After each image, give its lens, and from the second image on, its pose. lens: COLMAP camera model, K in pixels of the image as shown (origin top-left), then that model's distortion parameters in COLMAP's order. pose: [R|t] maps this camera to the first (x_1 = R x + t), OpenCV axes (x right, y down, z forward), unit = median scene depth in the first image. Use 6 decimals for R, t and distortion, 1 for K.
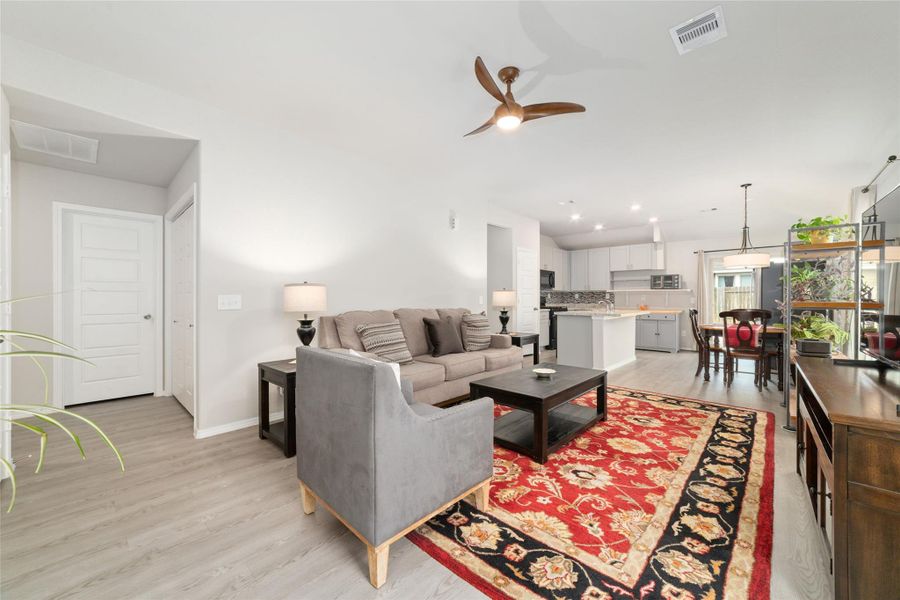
lens RADIAL K [[344.5, 0, 452.4], [0, 344.5, 298.5], [0, 0, 1]] dist [-0.028471, 0.011291]
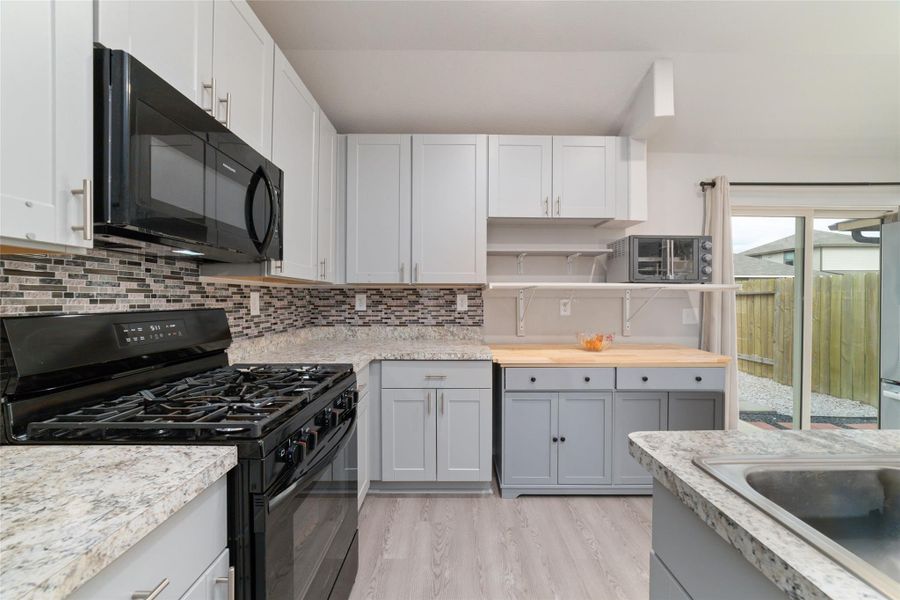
lens RADIAL K [[344.5, 0, 452.4], [0, 344.5, 298.5], [0, 0, 1]] dist [-0.028471, 0.011291]
pose [[0.726901, 0.000936, 0.686742, 0.771661], [-0.003945, 0.999988, 0.002812, -0.039185], [-0.686731, -0.004753, 0.726896, 2.611182]]
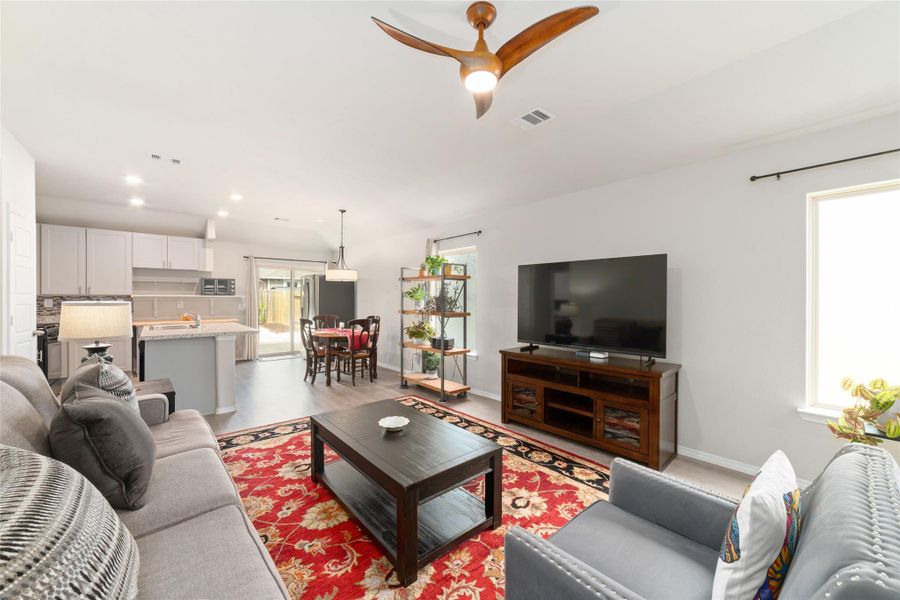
lens RADIAL K [[344.5, 0, 452.4], [0, 344.5, 298.5], [0, 0, 1]] dist [-0.028471, 0.011291]
pose [[0.097515, -0.000845, 0.995234, -0.515284], [-0.002721, 0.999996, 0.001115, -0.060917], [-0.995230, -0.002817, 0.097513, 0.929646]]
